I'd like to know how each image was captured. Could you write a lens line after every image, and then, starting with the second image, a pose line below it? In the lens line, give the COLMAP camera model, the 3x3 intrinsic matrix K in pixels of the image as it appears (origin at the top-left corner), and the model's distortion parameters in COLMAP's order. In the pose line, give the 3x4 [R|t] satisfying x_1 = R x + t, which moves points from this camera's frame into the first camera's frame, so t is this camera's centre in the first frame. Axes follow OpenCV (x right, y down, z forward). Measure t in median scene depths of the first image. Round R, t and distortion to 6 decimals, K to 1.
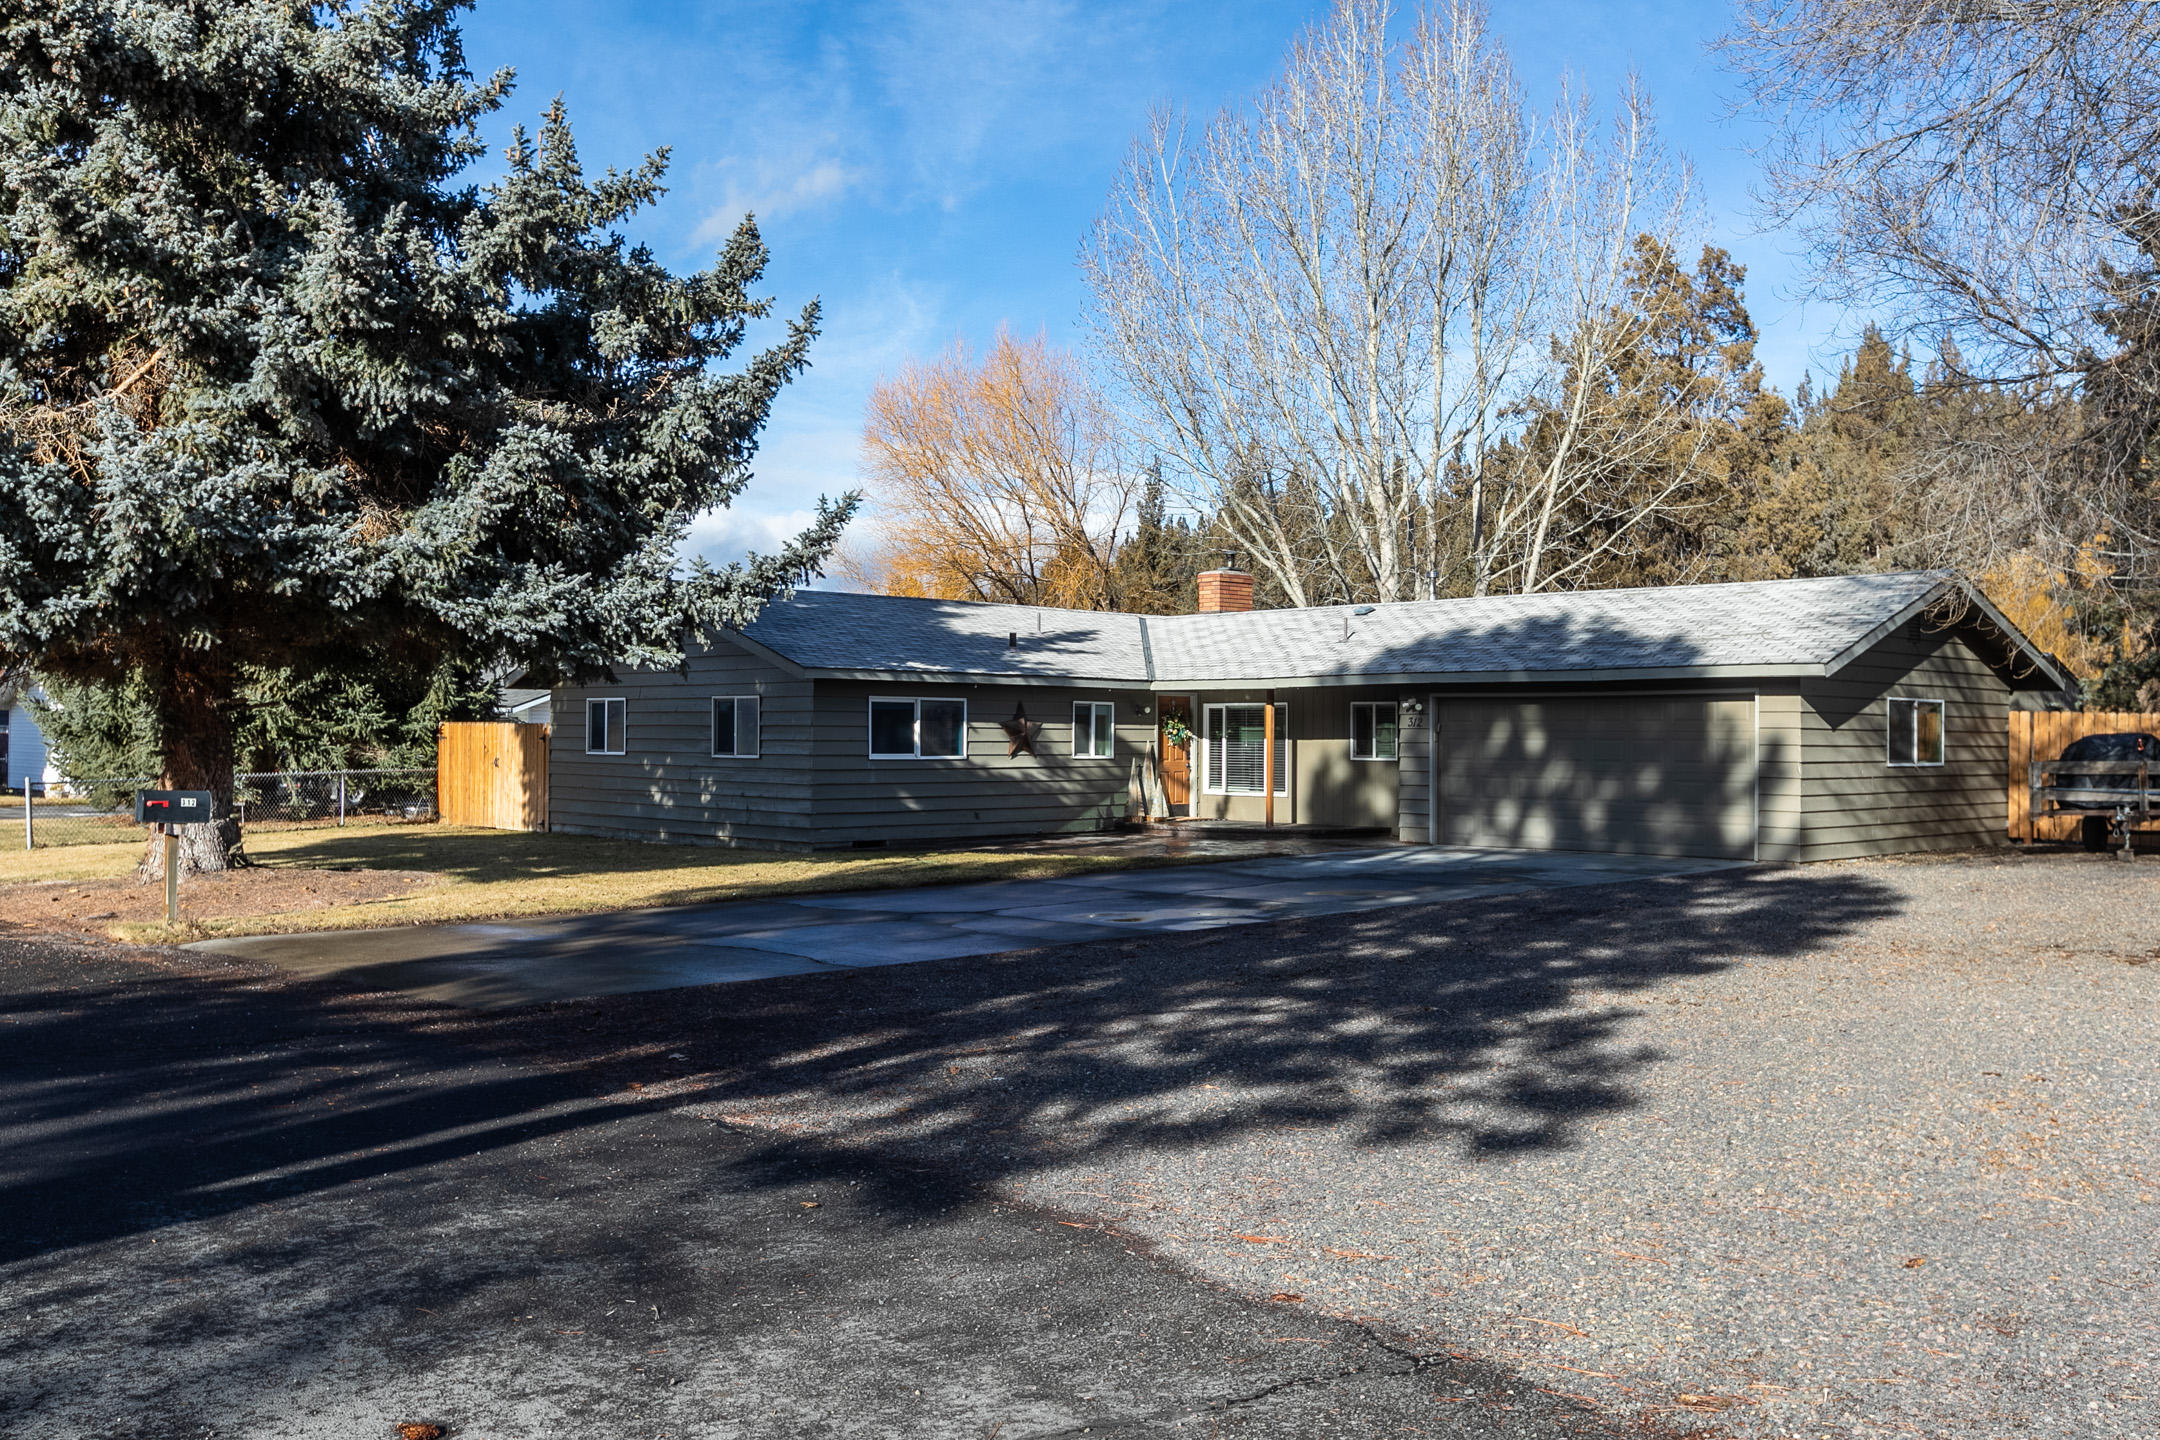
lens RADIAL K [[1910.5, 0, 1019.4], [0, 1910.5, 683.9], [0, 0, 1]] dist [0.046189, -0.239857]
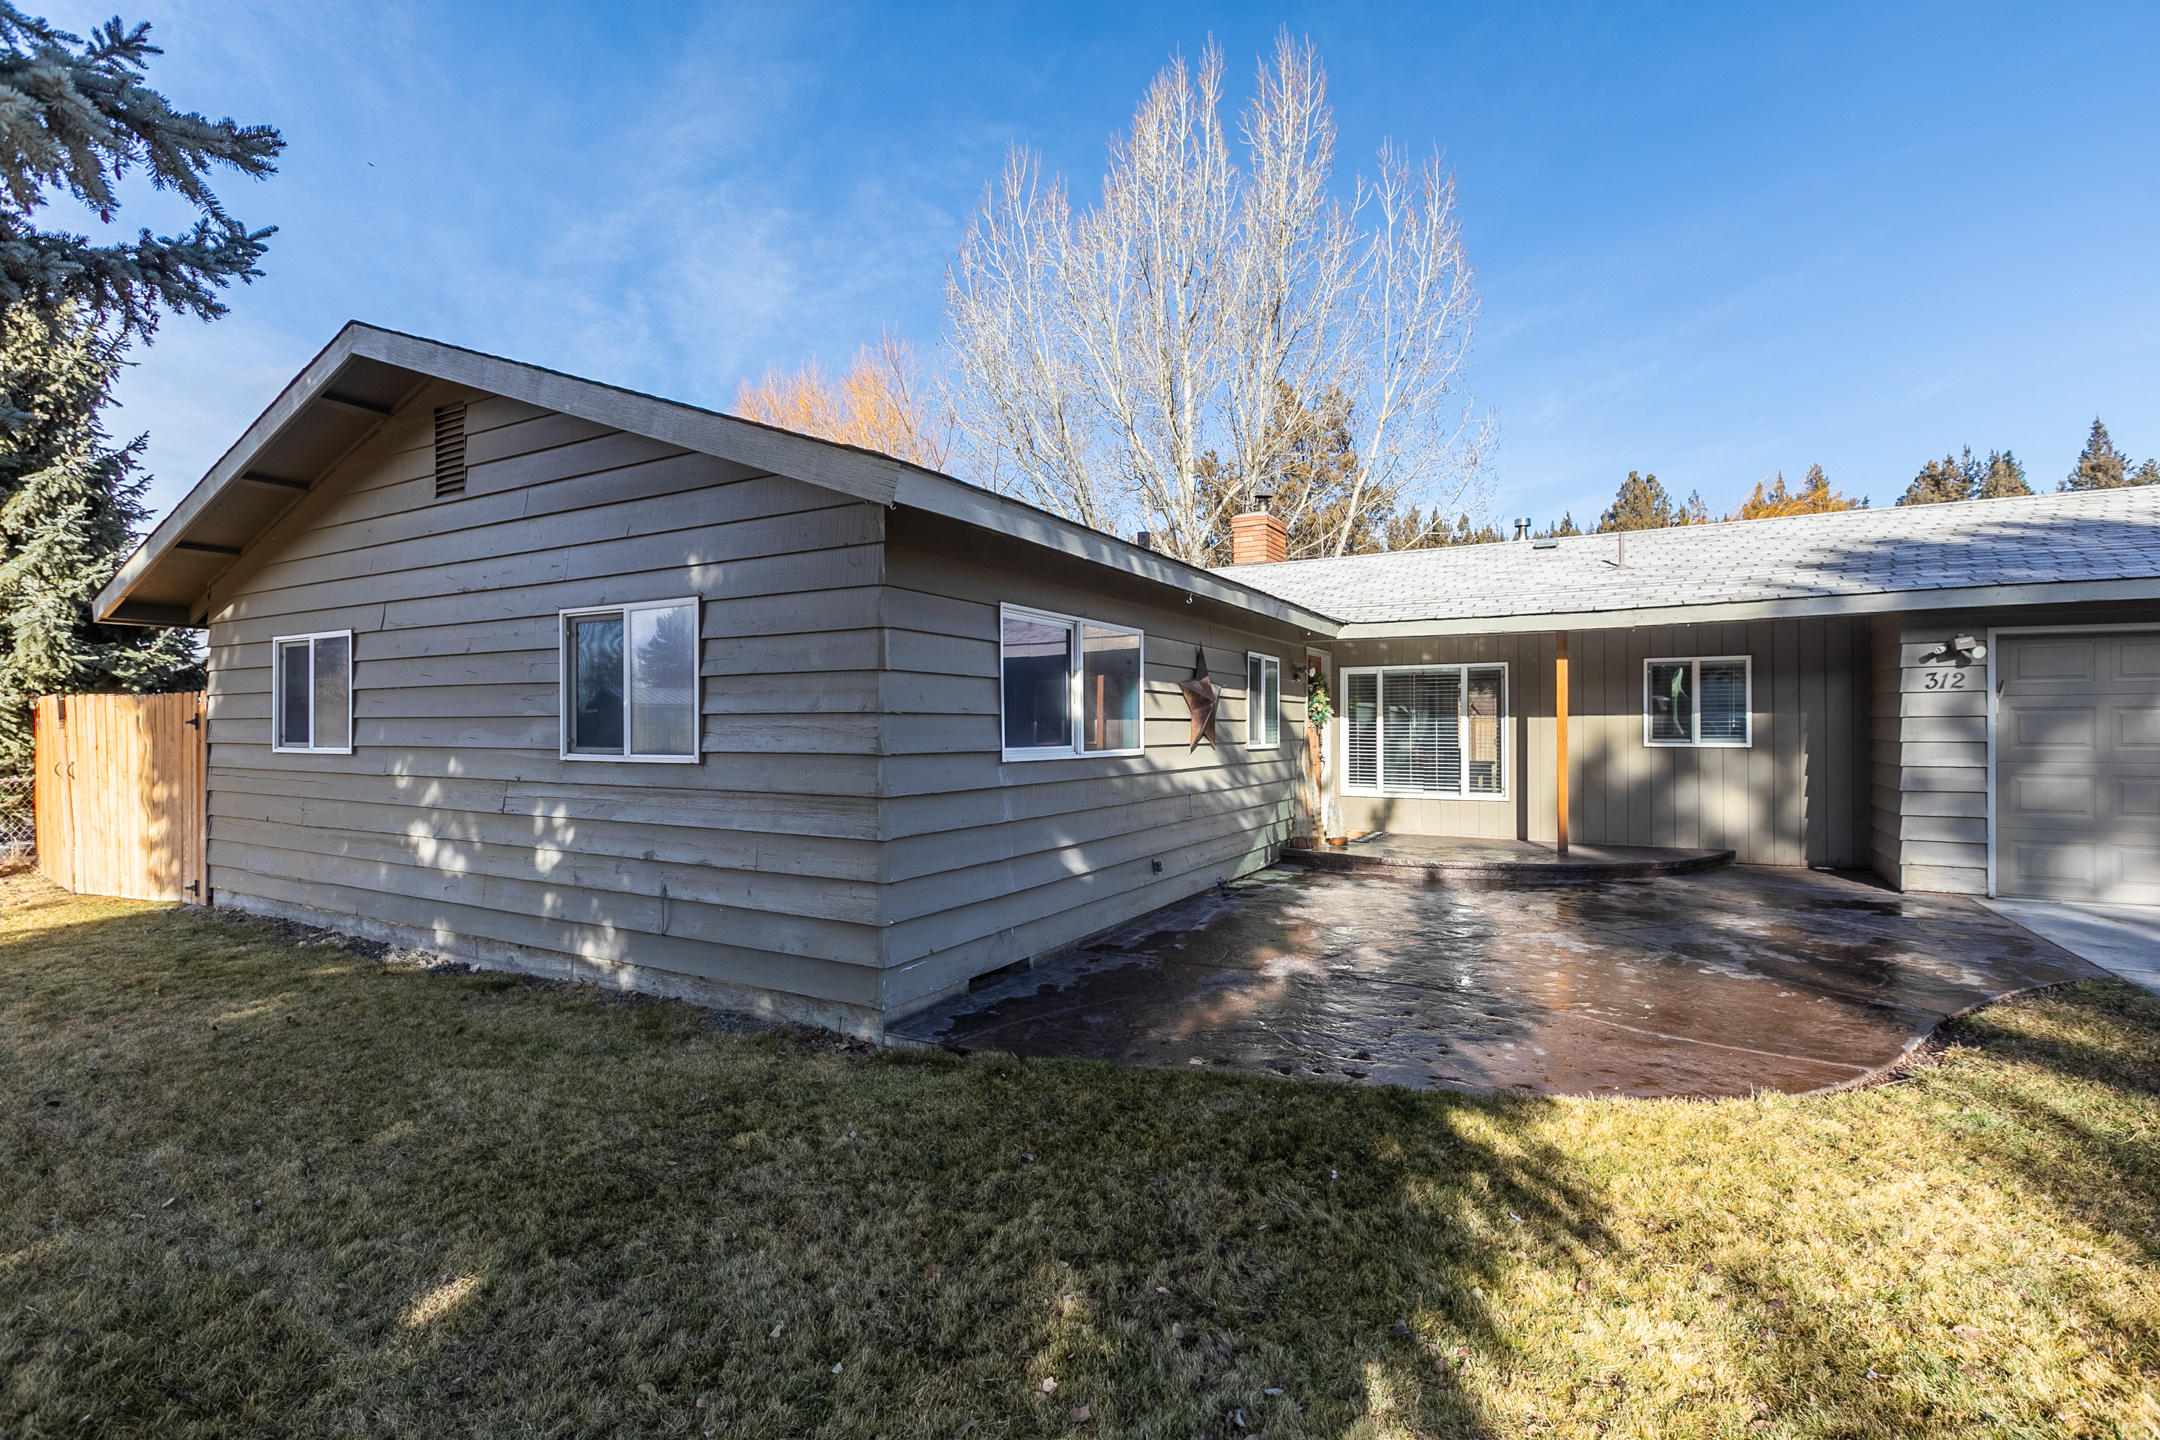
lens RADIAL K [[974.3, 0, 1084.7], [0, 974.3, 729.8], [0, 0, 1]] dist [-0.001133, 0.000465]
pose [[0.946639, -0.007259, 0.322214, -0.120963], [-0.002051, 0.999590, 0.028544, 0.025479], [-0.322289, -0.027681, 0.946237, 0.759024]]
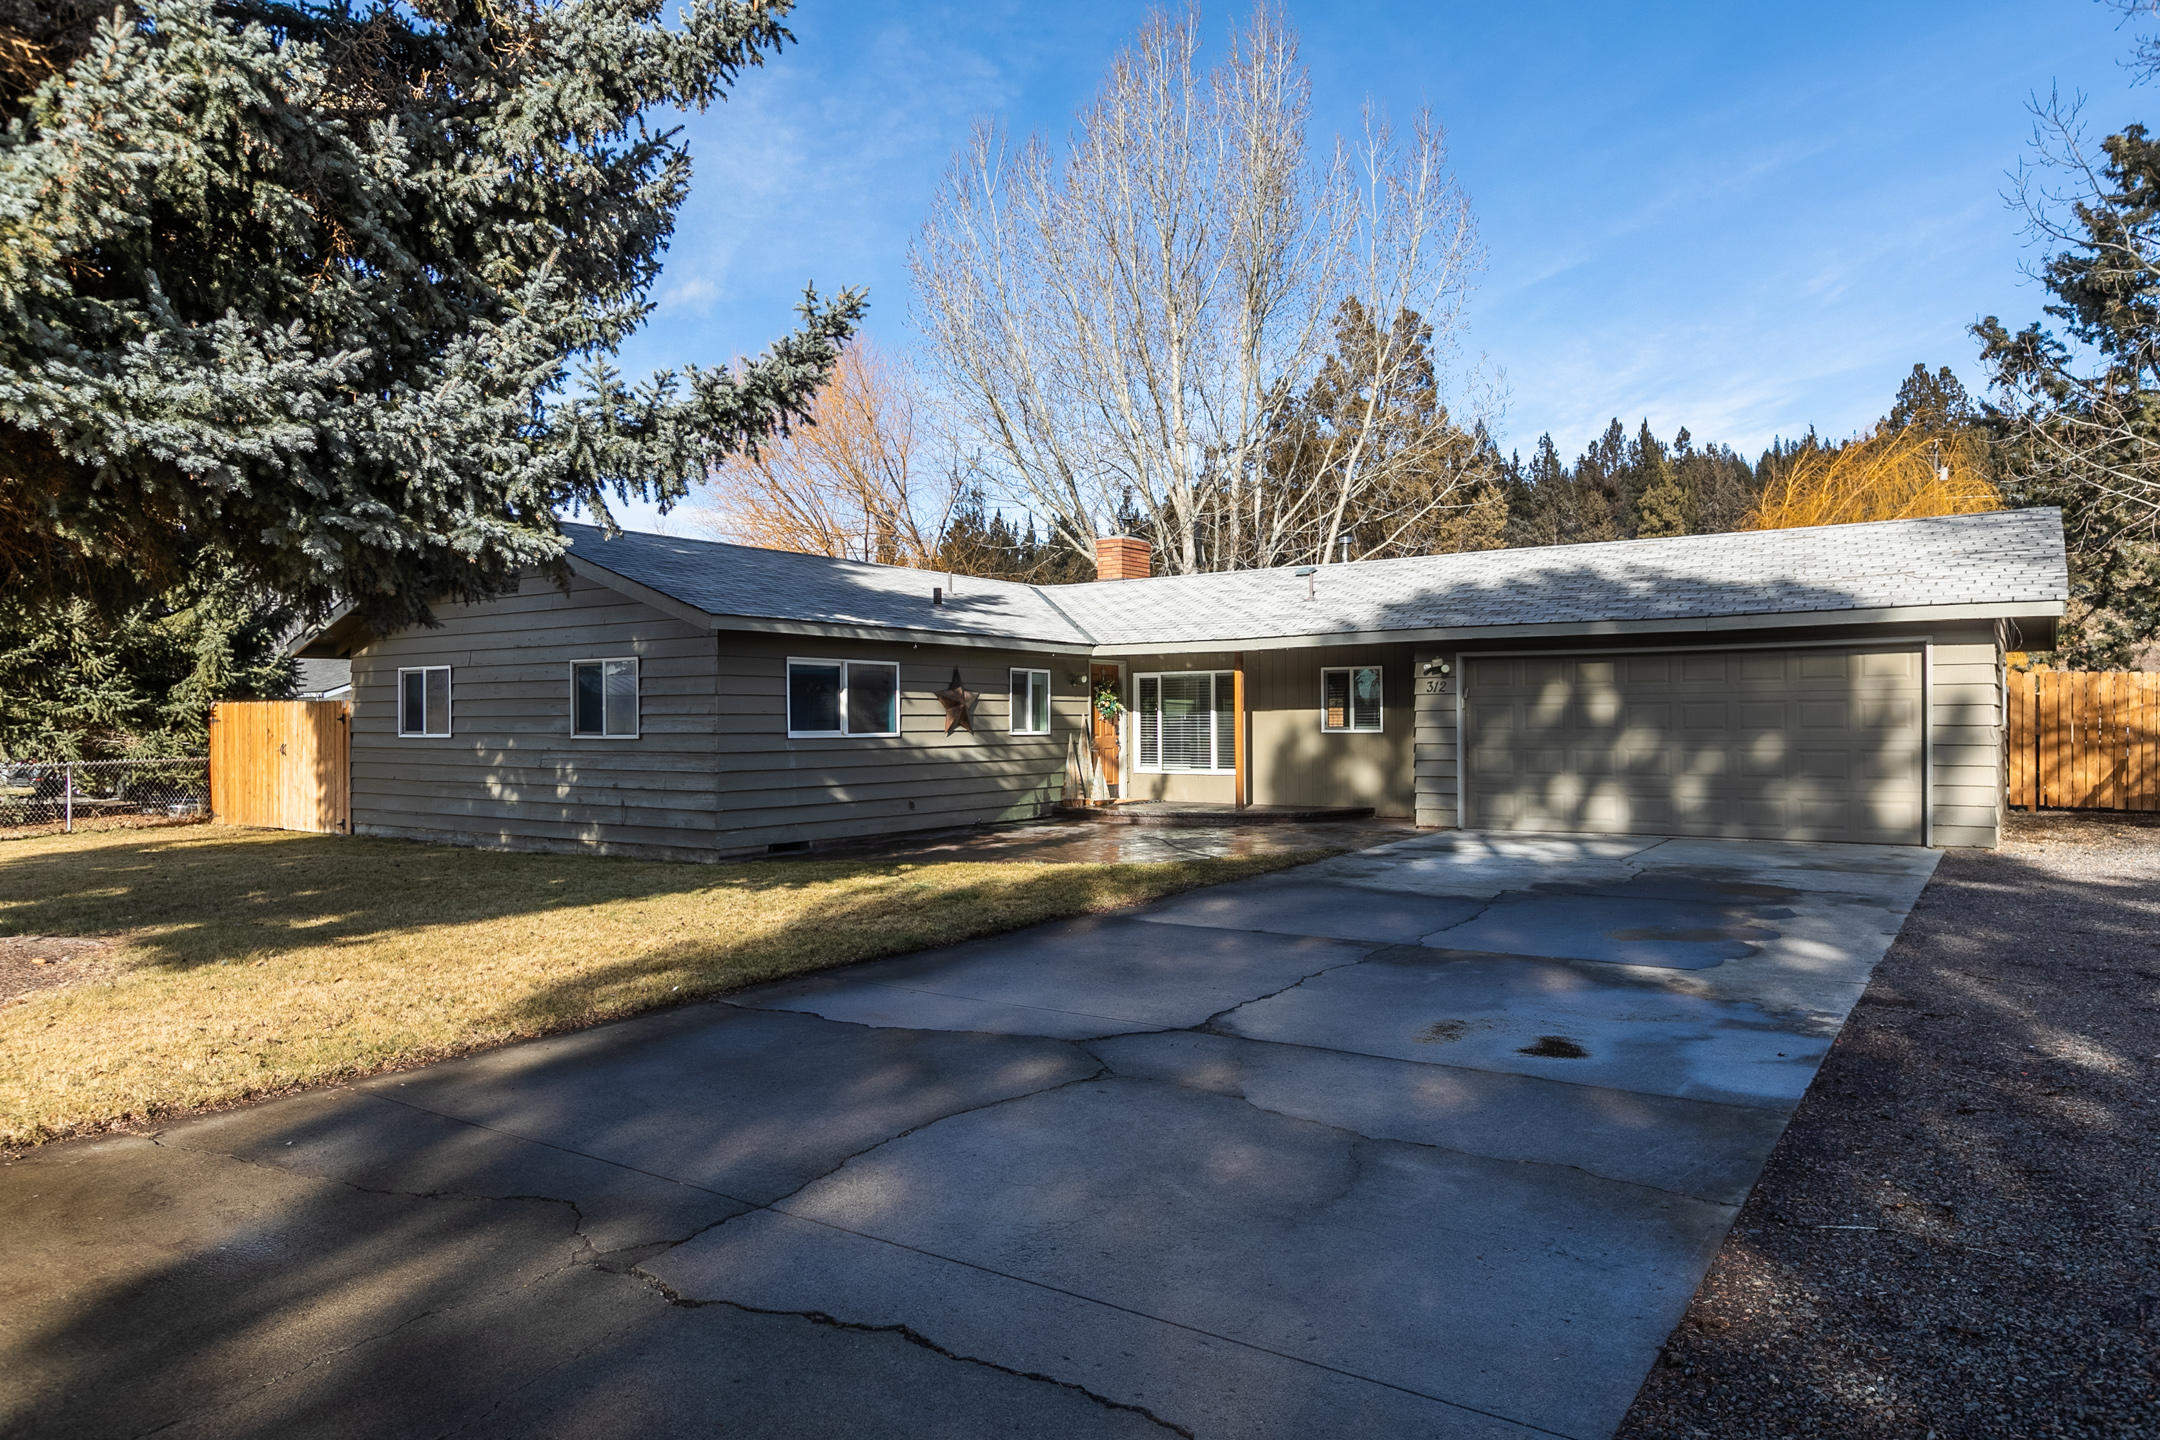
lens RADIAL K [[1372.4, 0, 1069.7], [0, 1372.4, 716.3], [0, 0, 1]] dist [0.001093, -0.002633]
pose [[0.975602, -0.009710, 0.219333, -0.084525], [0.004823, 0.999728, 0.022804, 0.017372], [-0.219495, -0.021190, 0.975383, 0.407121]]
